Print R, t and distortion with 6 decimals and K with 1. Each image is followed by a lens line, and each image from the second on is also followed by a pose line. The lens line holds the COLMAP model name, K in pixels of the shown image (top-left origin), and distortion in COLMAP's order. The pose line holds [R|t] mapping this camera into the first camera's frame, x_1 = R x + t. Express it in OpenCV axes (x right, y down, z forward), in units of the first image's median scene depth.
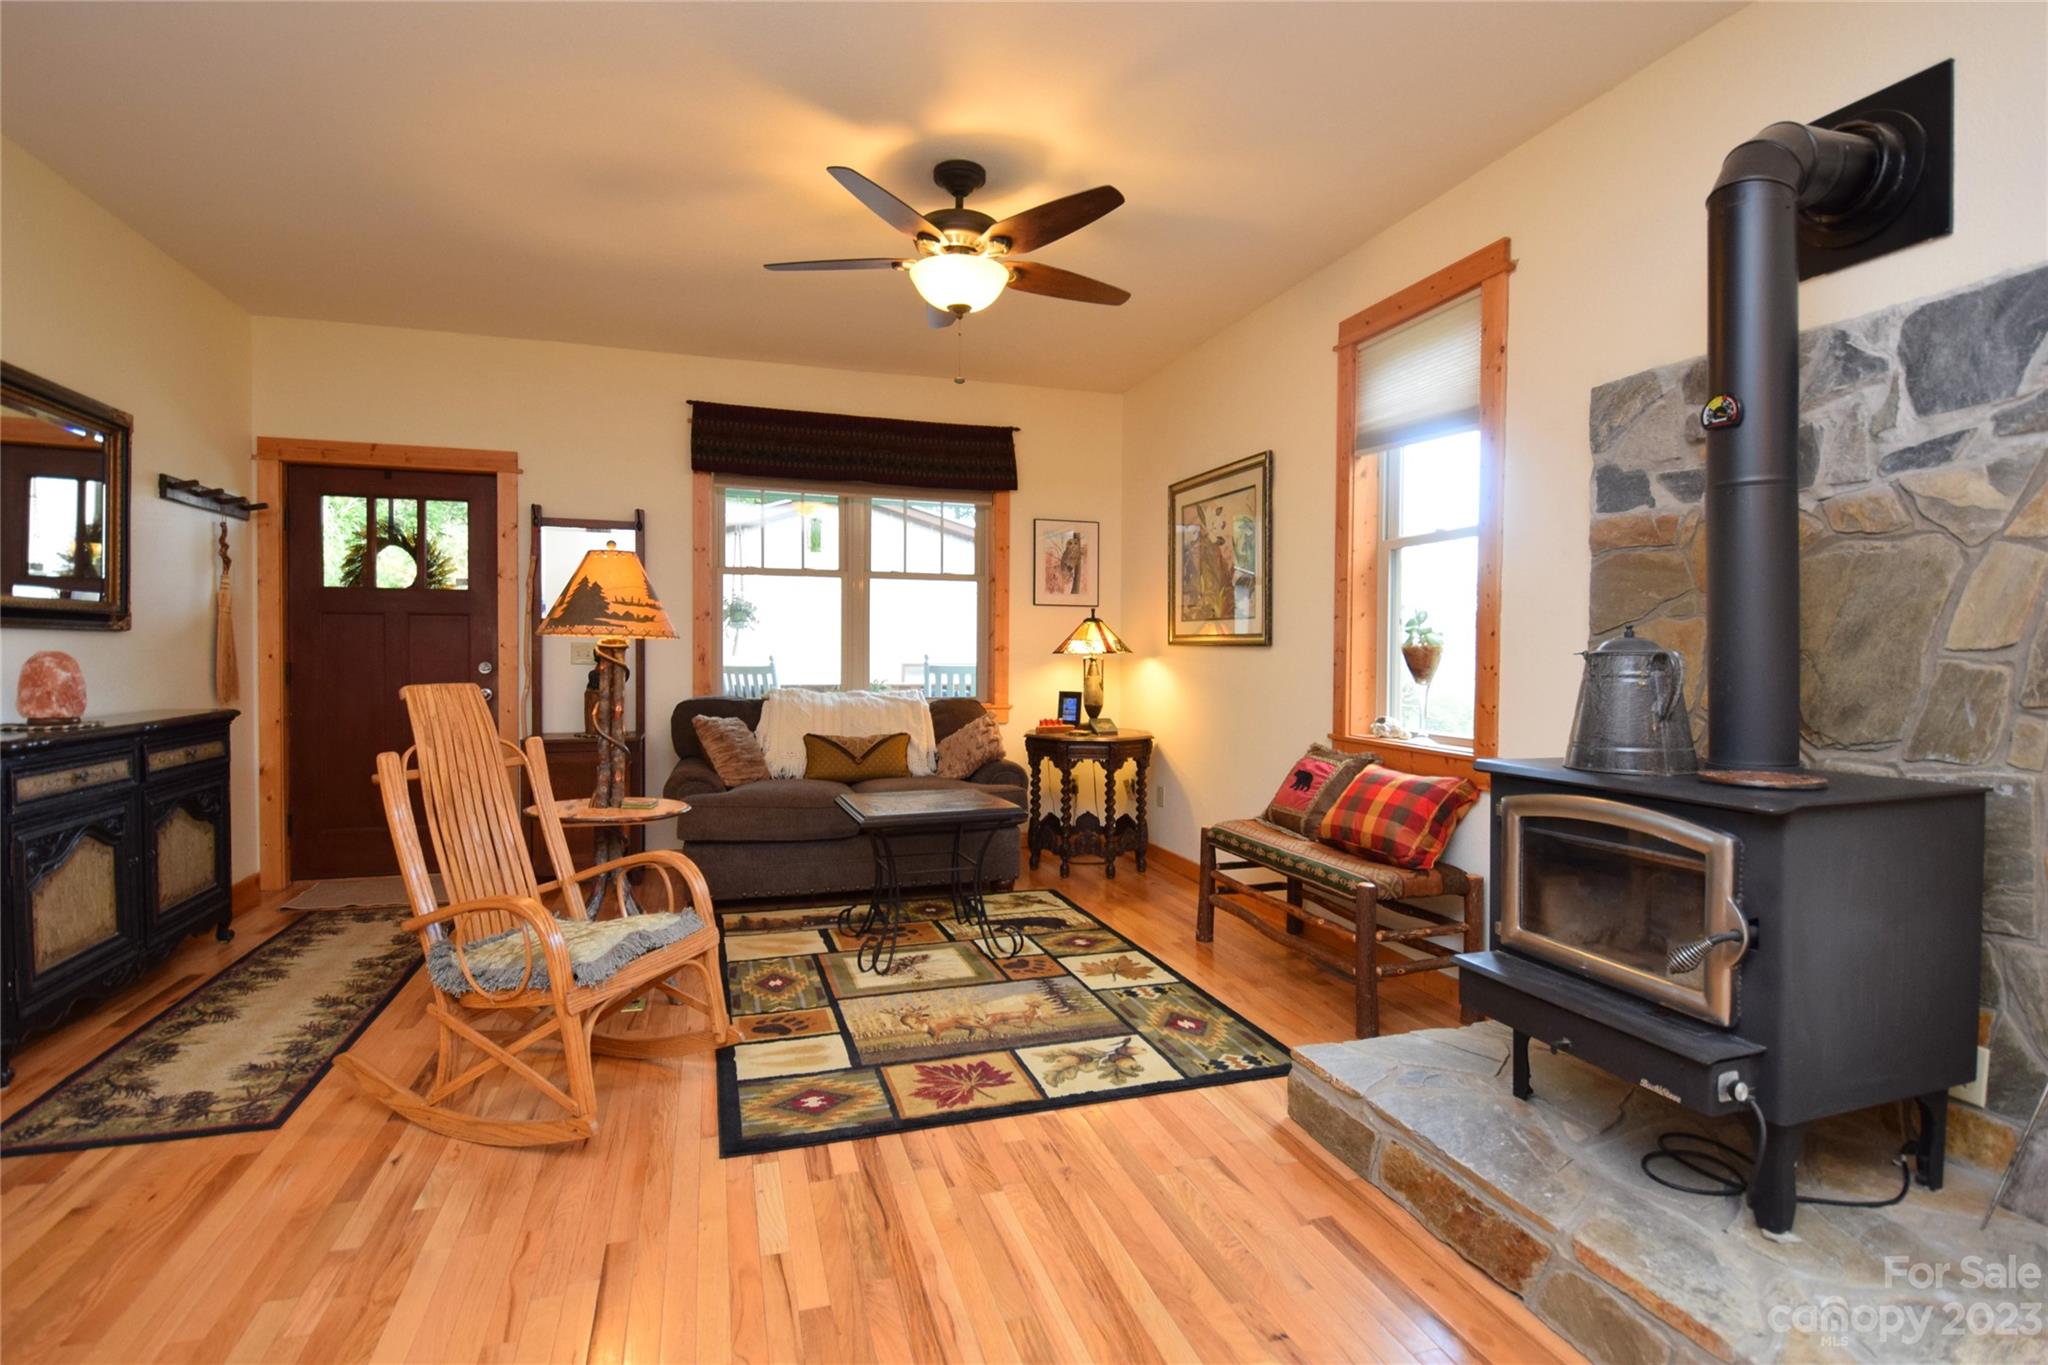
lens RADIAL K [[979.0, 0, 1029.6], [0, 979.0, 672.9], [0, 0, 1]] dist [0.013521, -0.023724]
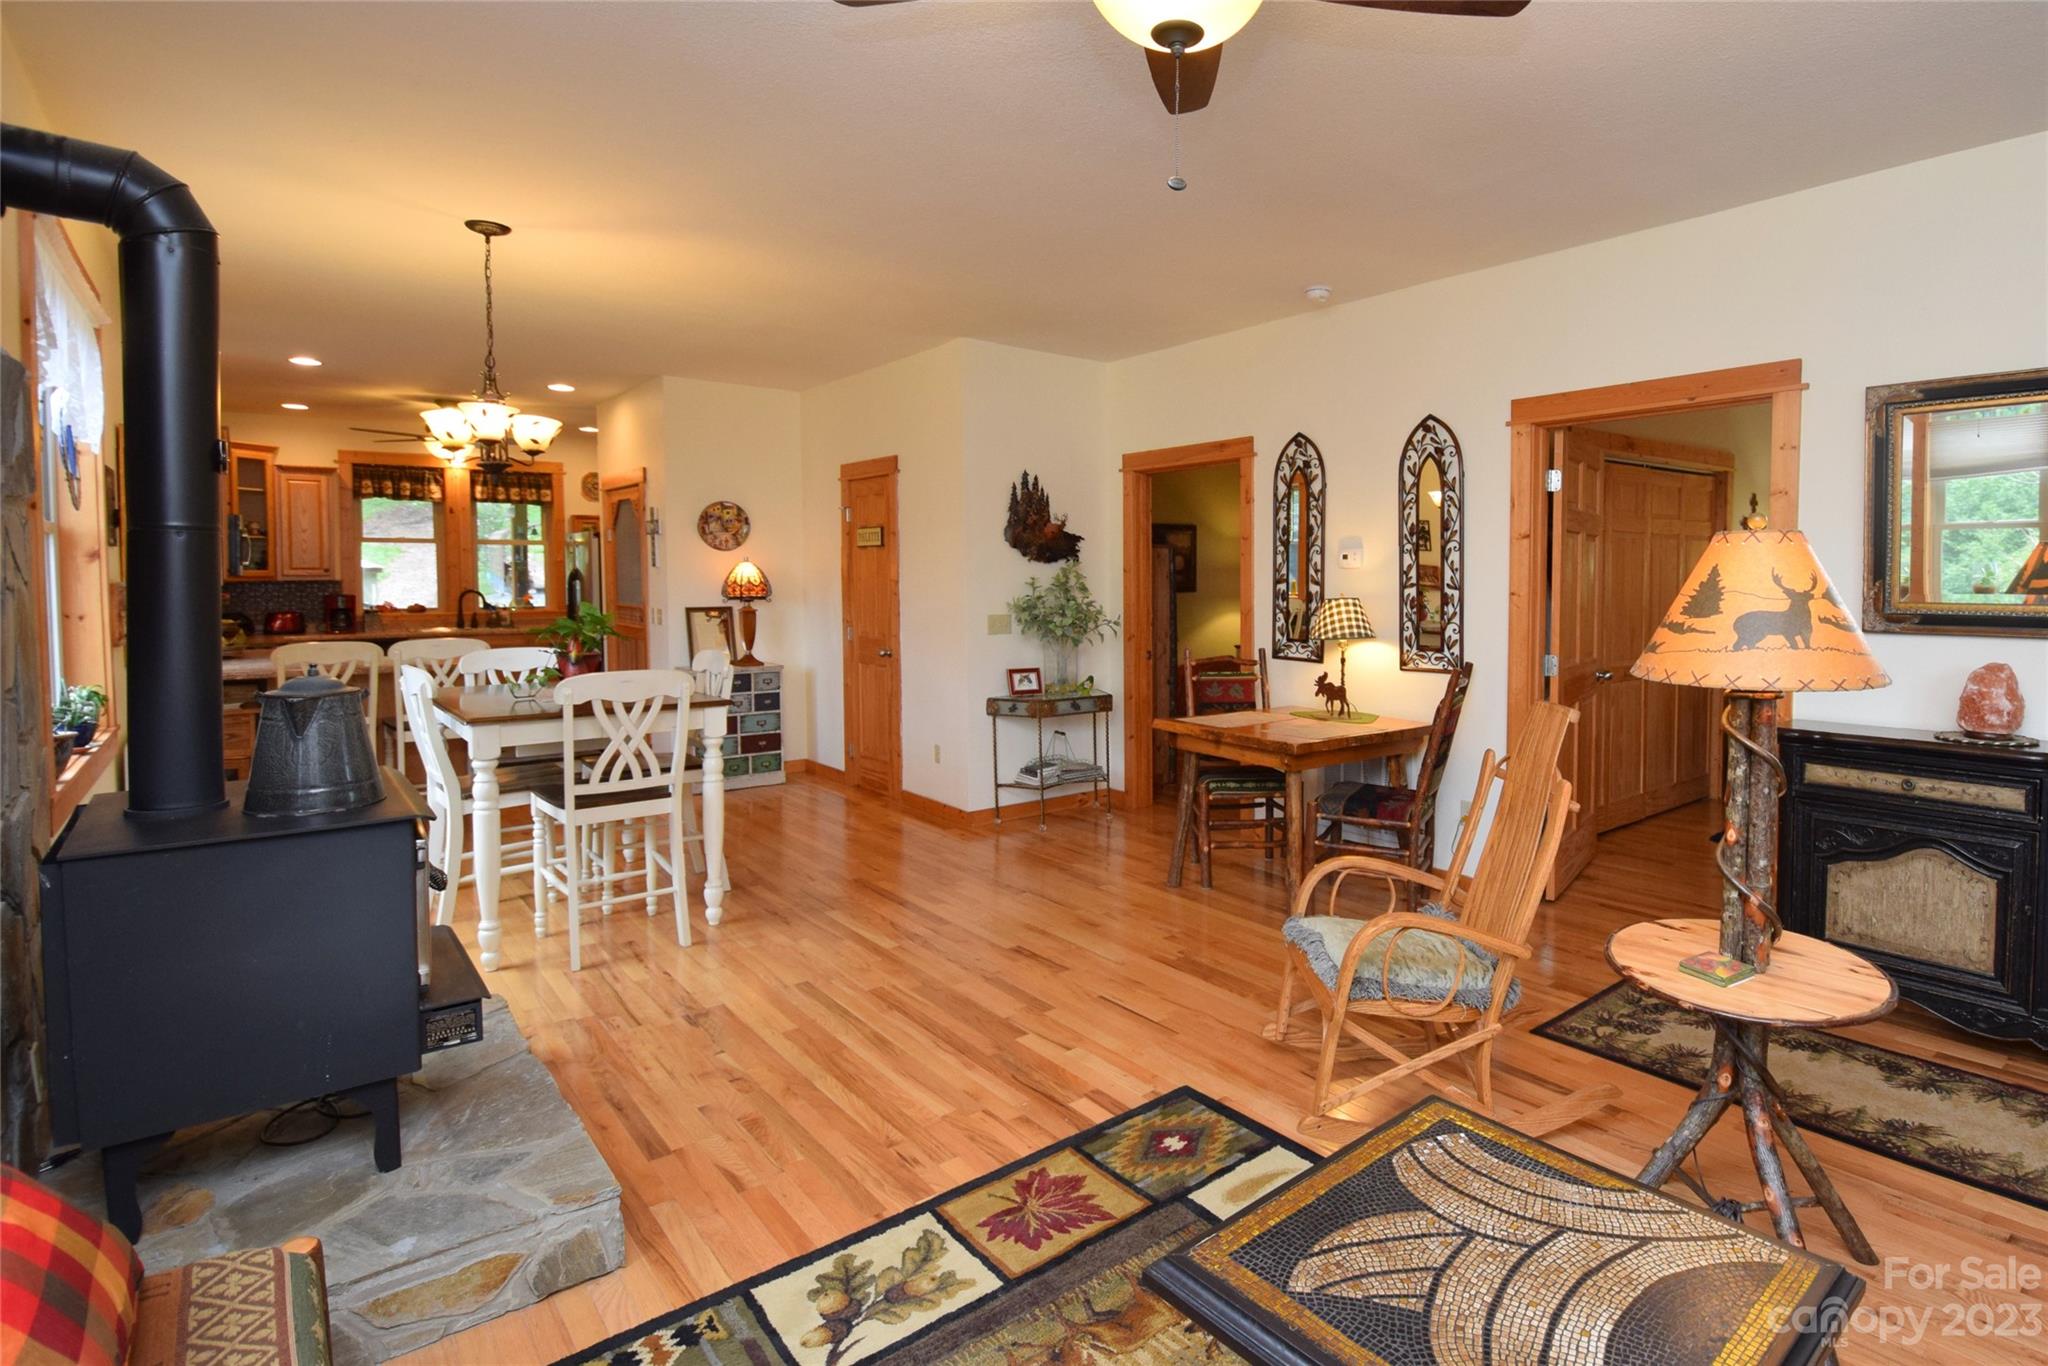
lens RADIAL K [[1050.0, 0, 1186.8], [0, 1050.0, 611.2], [0, 0, 1]] dist [0.017521, -0.029275]
pose [[-0.912635, 0.009590, -0.408663, 0.151075], [-0.013561, 0.998464, 0.053715, -0.115402], [0.408551, 0.054564, -0.911103, 1.562381]]
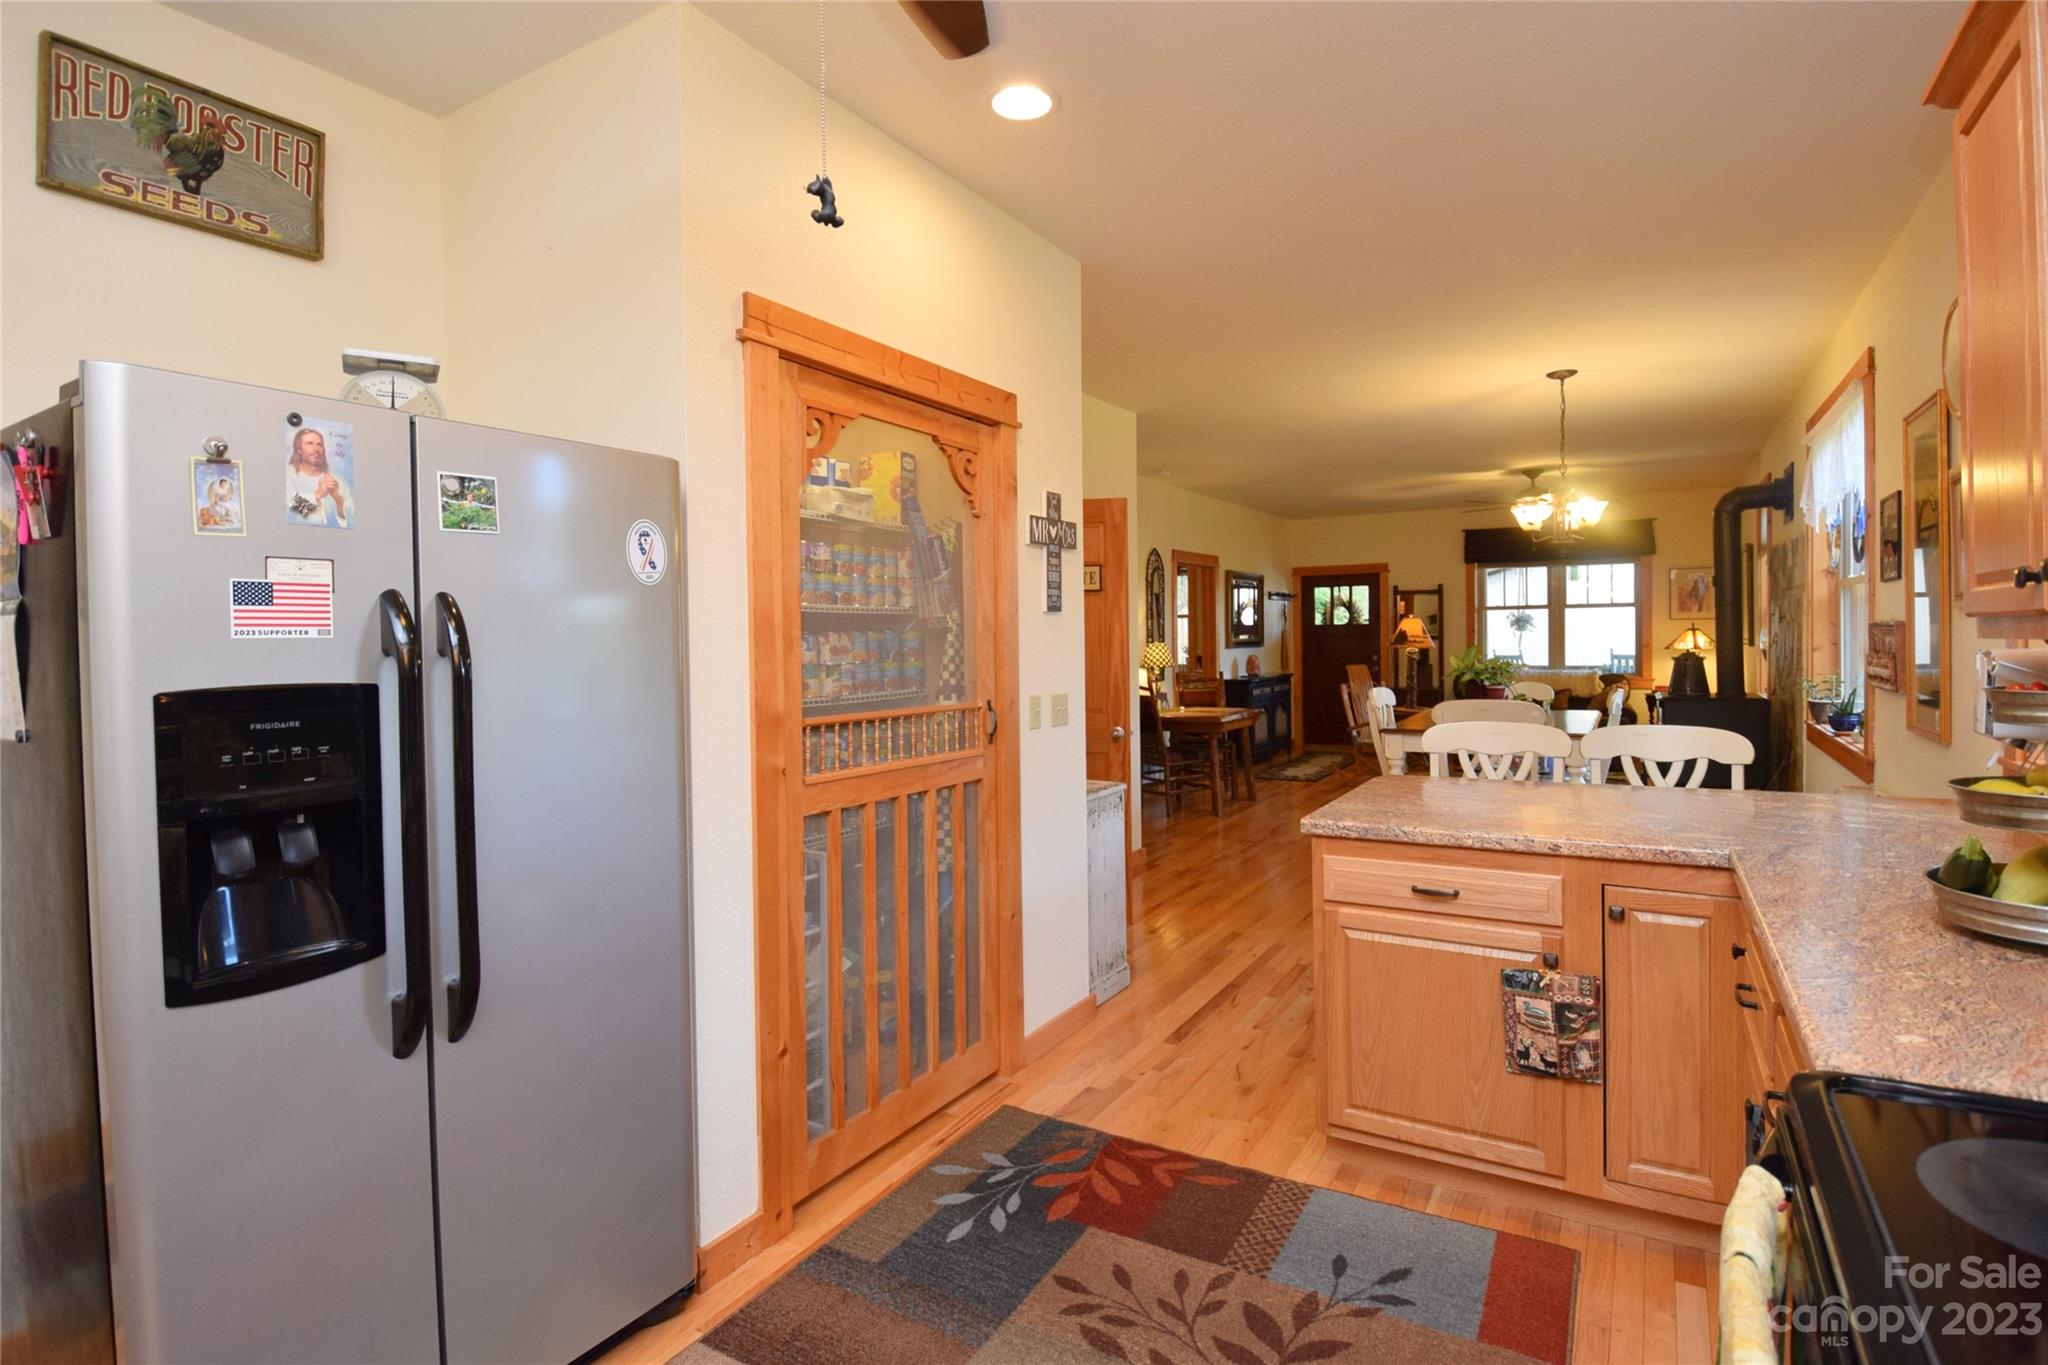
lens RADIAL K [[985.9, 0, 1060.9], [0, 985.9, 678.8], [0, 0, 1]] dist [0.017414, -0.023546]
pose [[0.669000, 0.015005, -0.743111, 1.082896], [0.004690, 0.999691, 0.024409, -0.025054], [0.743247, -0.019814, 0.668723, -1.766286]]
